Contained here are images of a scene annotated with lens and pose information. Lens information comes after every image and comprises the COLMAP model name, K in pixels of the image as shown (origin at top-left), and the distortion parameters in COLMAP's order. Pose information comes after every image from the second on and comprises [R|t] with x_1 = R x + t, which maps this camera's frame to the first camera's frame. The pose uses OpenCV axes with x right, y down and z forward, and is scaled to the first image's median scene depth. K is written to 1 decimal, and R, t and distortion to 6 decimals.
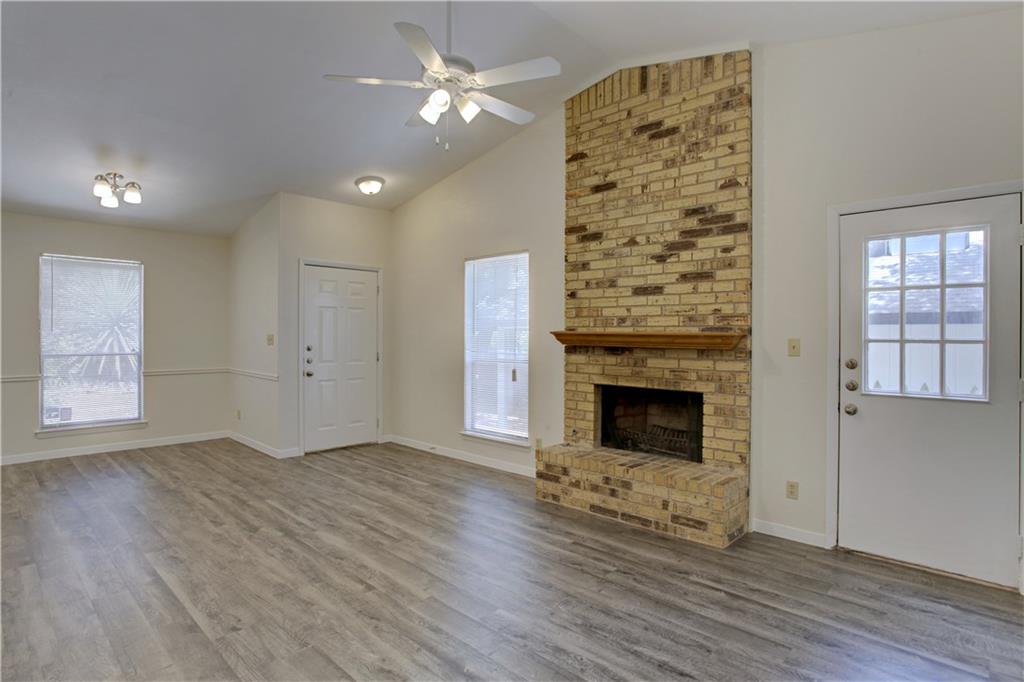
lens RADIAL K [[537.0, 0, 512.0], [0, 537.0, 341.0], [0, 0, 1]] dist [-0.056464, 0.001145]
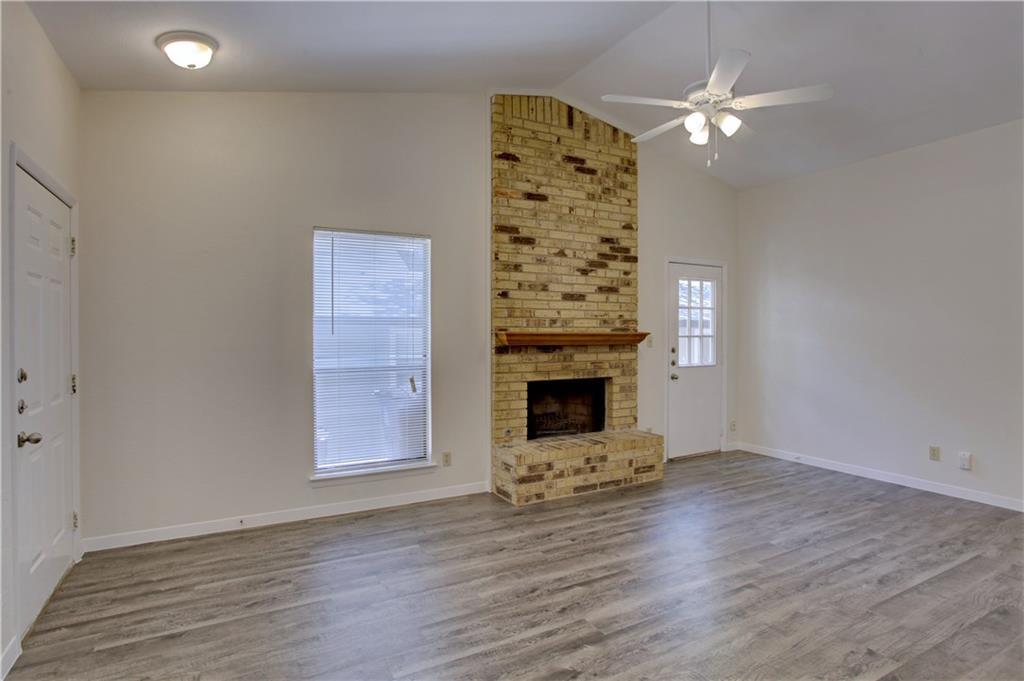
lens RADIAL K [[537.0, 0, 512.0], [0, 537.0, 340.5], [0, 0, 1]] dist [-0.056464, 0.001145]
pose [[0.299338, -0.019164, 0.953955, -0.938650], [0.015945, 0.999759, 0.015080, -0.017971], [-0.954014, 0.010697, 0.299571, 0.782379]]
